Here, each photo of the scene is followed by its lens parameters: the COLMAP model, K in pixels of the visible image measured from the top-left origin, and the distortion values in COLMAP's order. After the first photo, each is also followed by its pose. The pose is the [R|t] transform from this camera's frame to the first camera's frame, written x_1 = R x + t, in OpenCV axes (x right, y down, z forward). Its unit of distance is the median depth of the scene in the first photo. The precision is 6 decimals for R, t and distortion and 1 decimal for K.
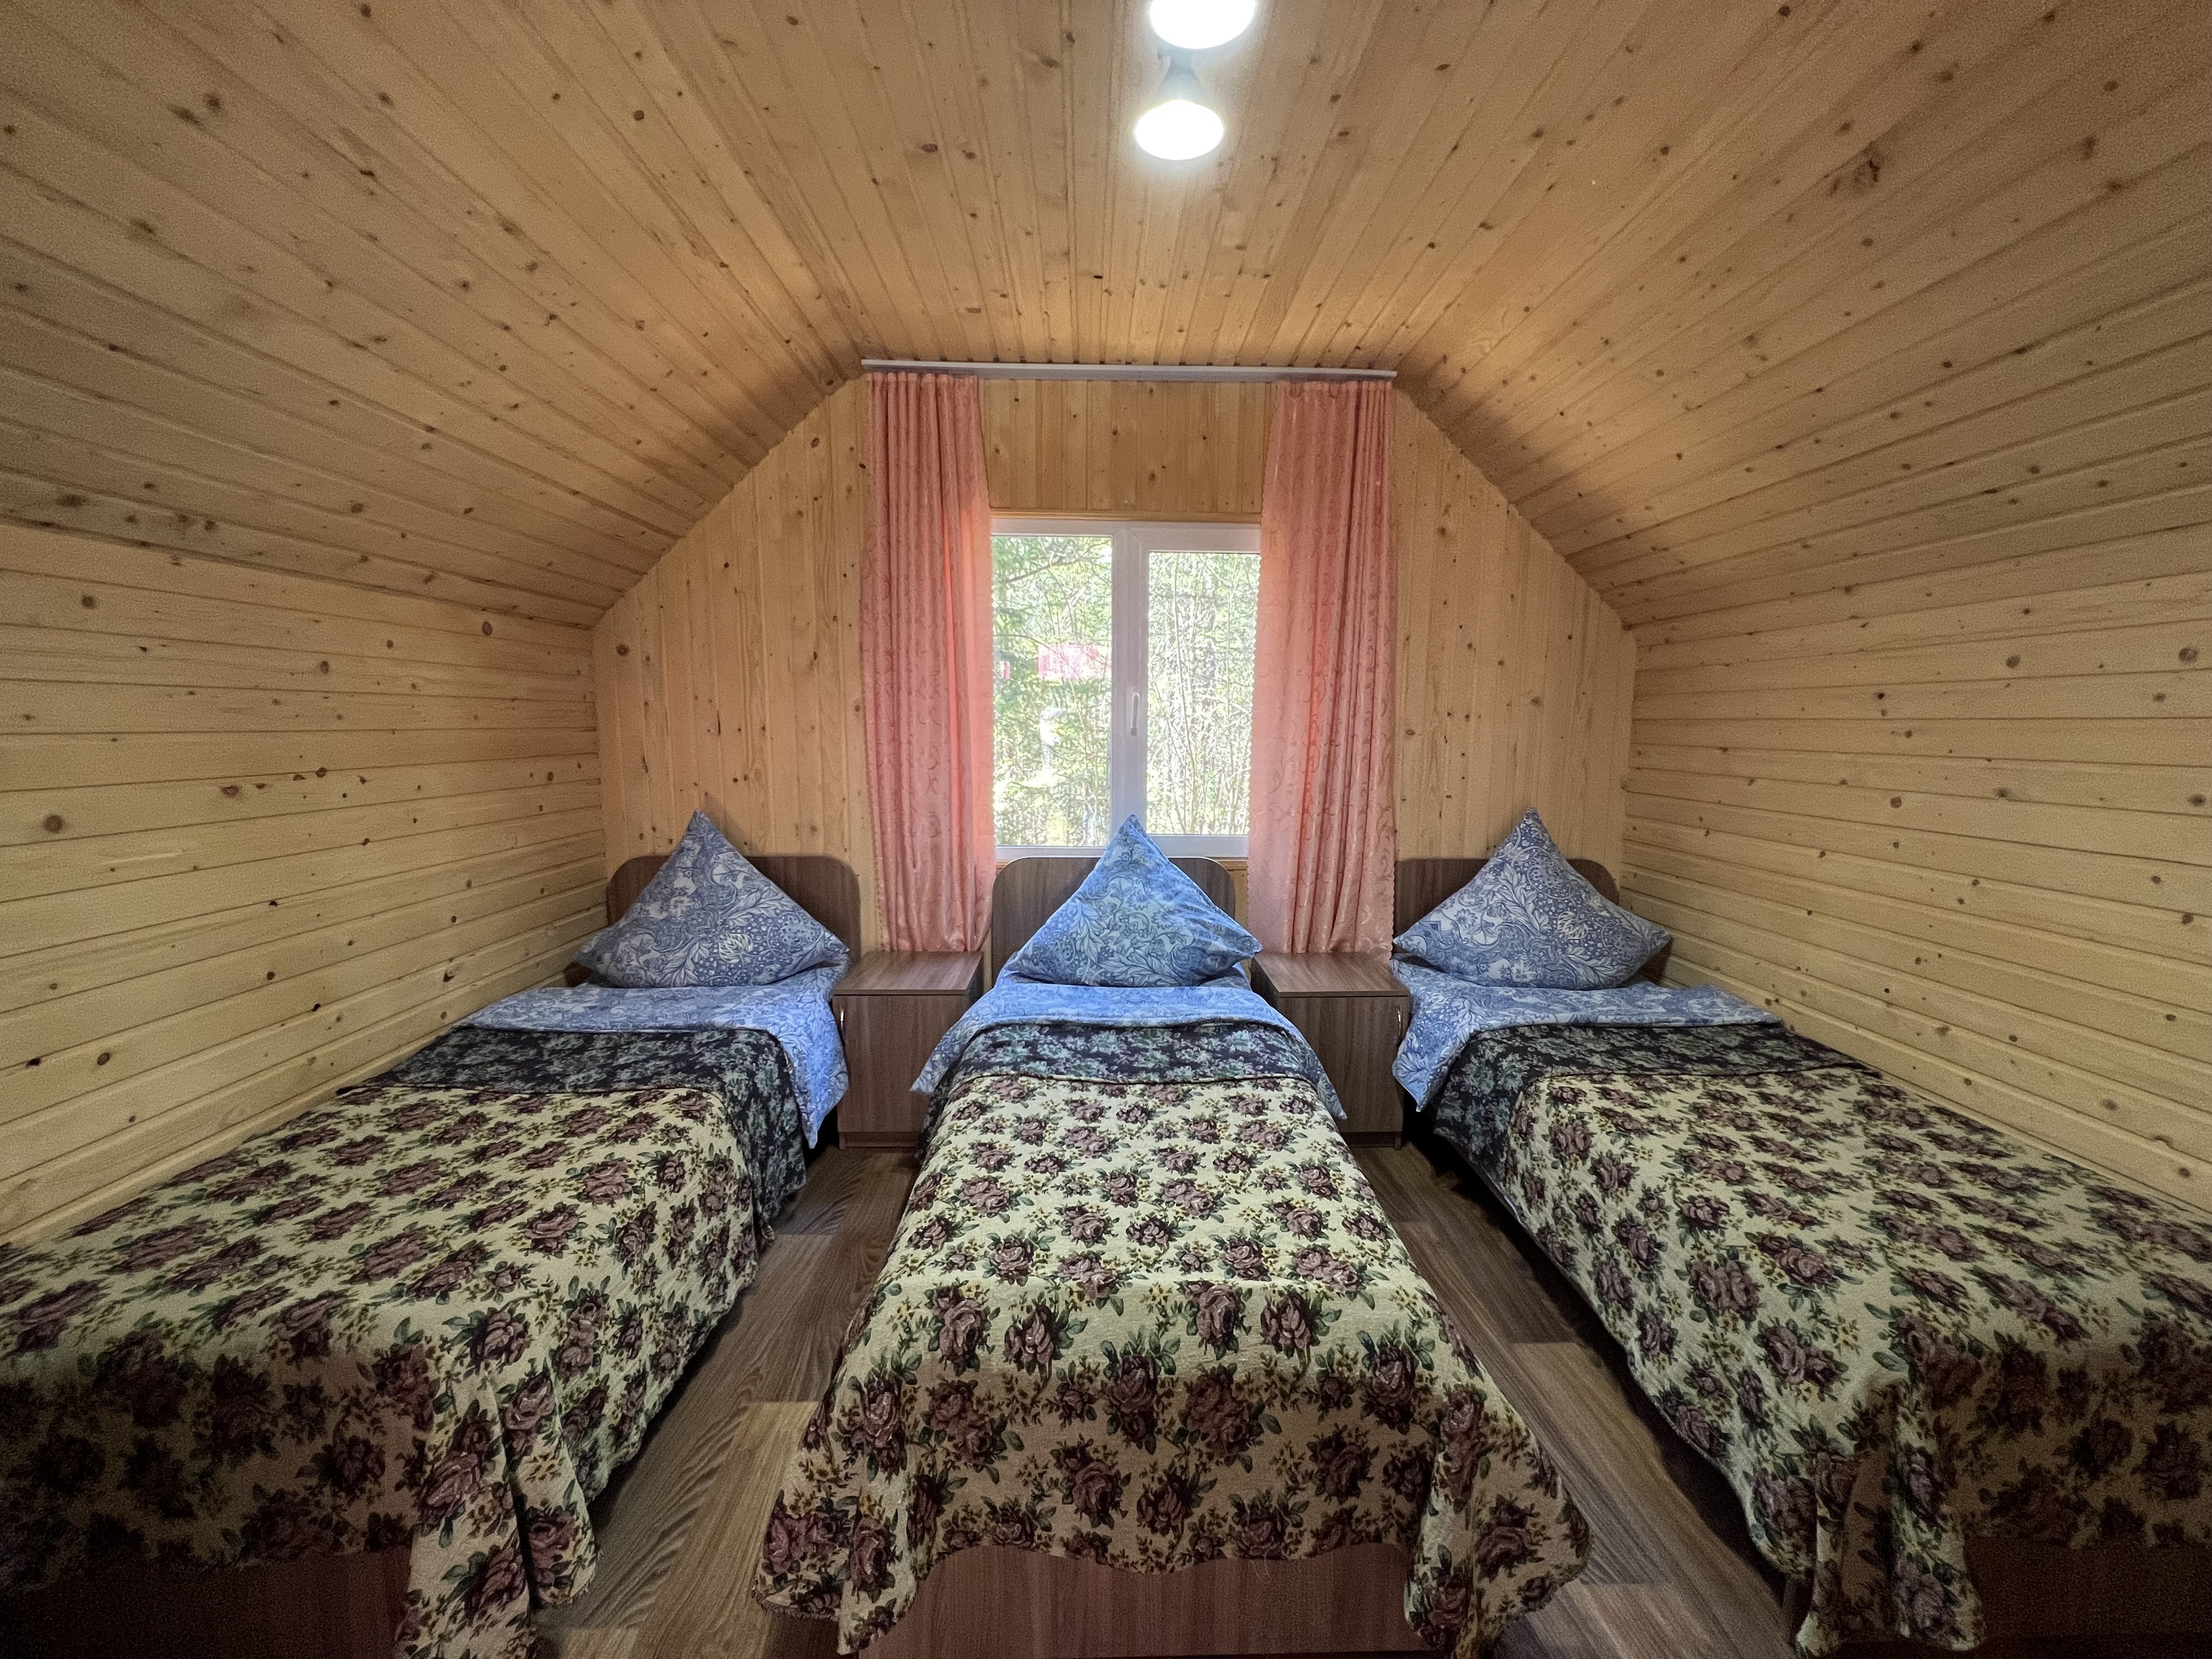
lens RADIAL K [[881.1, 0, 1111.5], [0, 881.1, 831.2], [0, 0, 1]] dist [-0.002358, 0.000471]
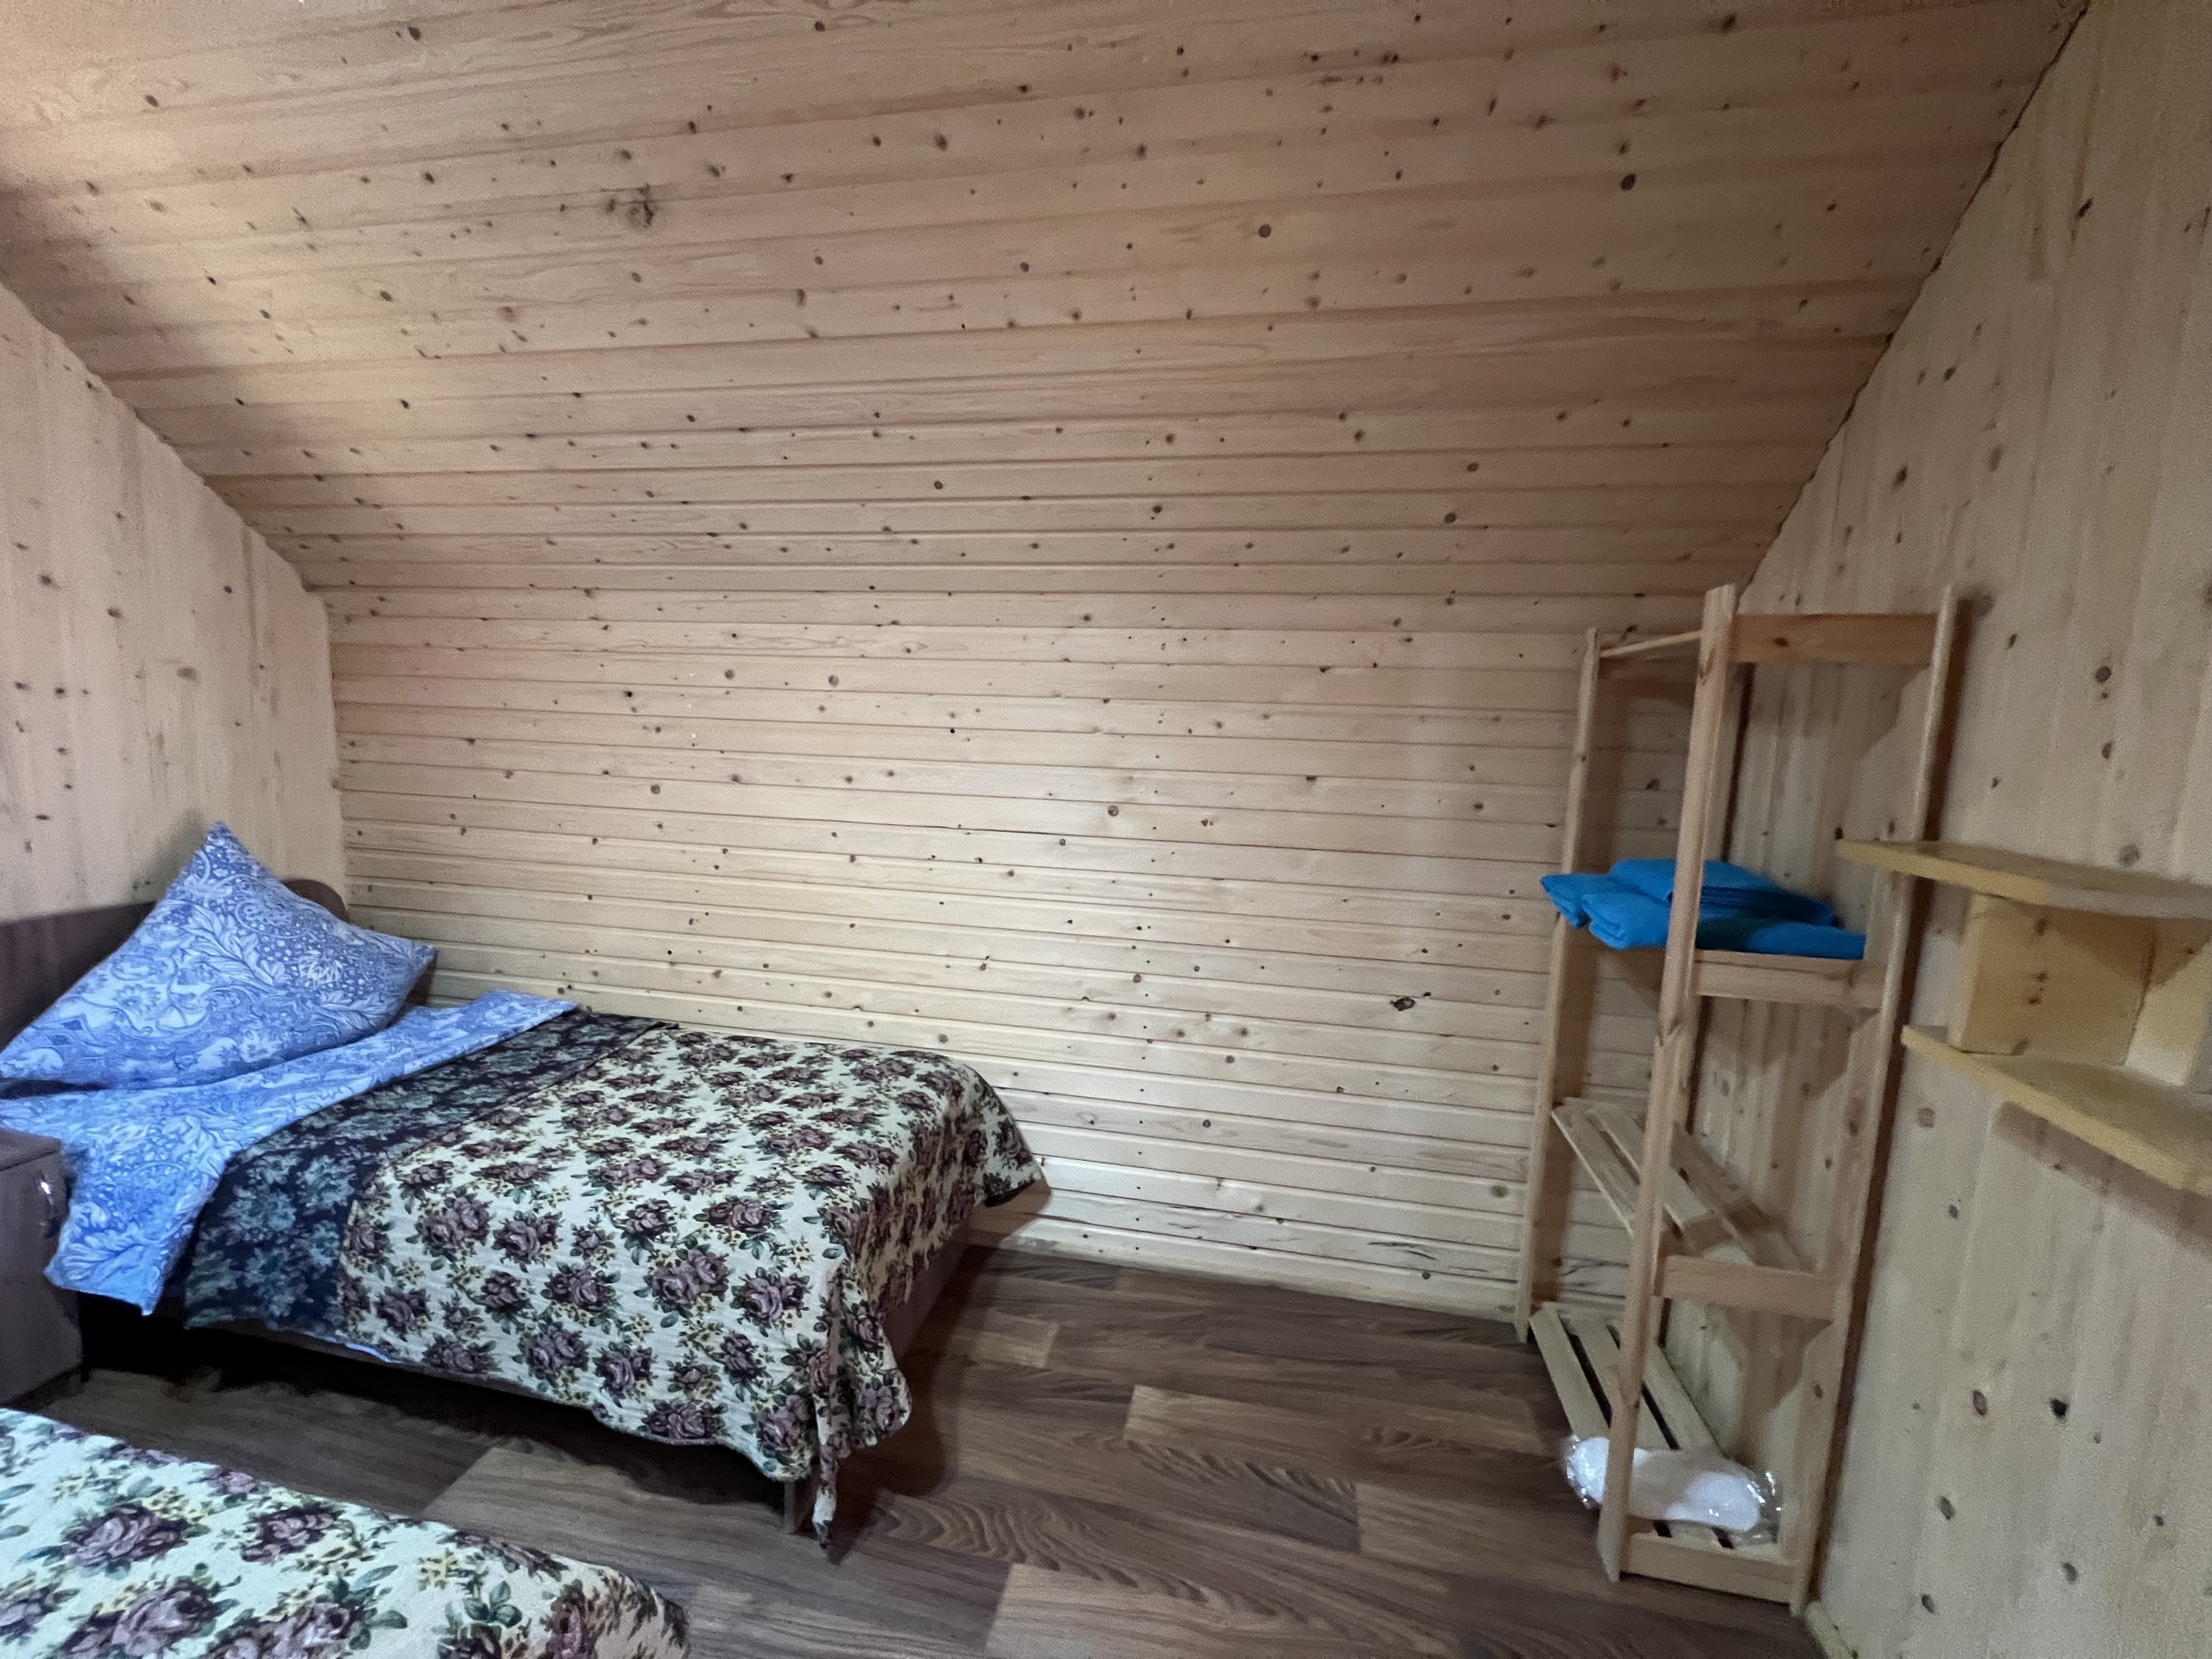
lens RADIAL K [[881.1, 0, 1111.5], [0, 881.1, 831.2], [0, 0, 1]] dist [-0.002358, 0.000471]
pose [[0.217439, -0.113818, 0.969415, -0.109322], [0.082432, 0.991771, 0.097953, -0.049356], [-0.972587, 0.058612, 0.225032, 0.200974]]
